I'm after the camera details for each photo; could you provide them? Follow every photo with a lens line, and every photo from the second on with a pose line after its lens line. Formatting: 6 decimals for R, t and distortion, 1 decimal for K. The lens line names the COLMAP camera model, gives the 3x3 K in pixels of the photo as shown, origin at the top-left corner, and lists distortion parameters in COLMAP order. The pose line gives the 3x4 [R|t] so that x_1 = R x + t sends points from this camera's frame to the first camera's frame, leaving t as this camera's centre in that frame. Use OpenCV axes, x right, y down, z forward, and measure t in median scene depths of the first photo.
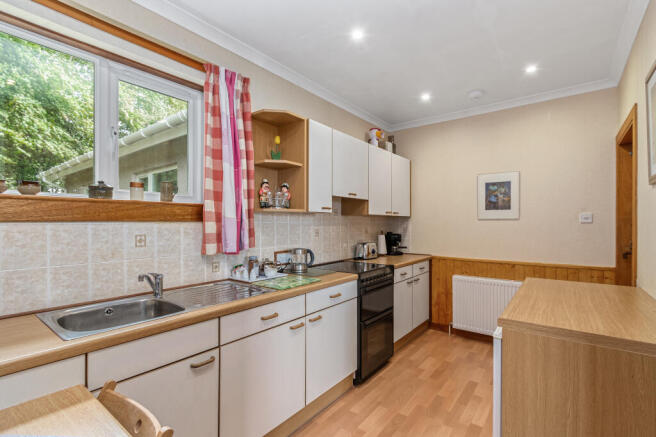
lens RADIAL K [[308.3, 0, 328.0], [0, 308.3, 218.5], [0, 0, 1]] dist [-0.000603, 0.000029]
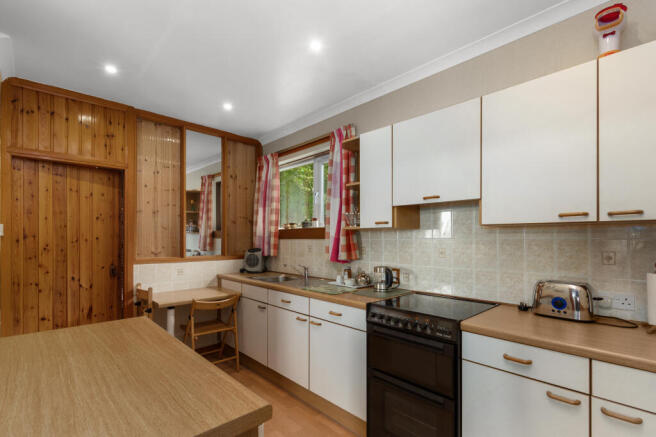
lens RADIAL K [[296.2, 0, 402.4], [0, 296.2, 239.0], [0, 0, 1]] dist [0.001264, -0.000104]
pose [[-0.016937, 0.002127, -0.999854, 0.824474], [0.010881, 0.999939, 0.001943, 0.012918], [0.999797, -0.010847, -0.016960, 1.060495]]
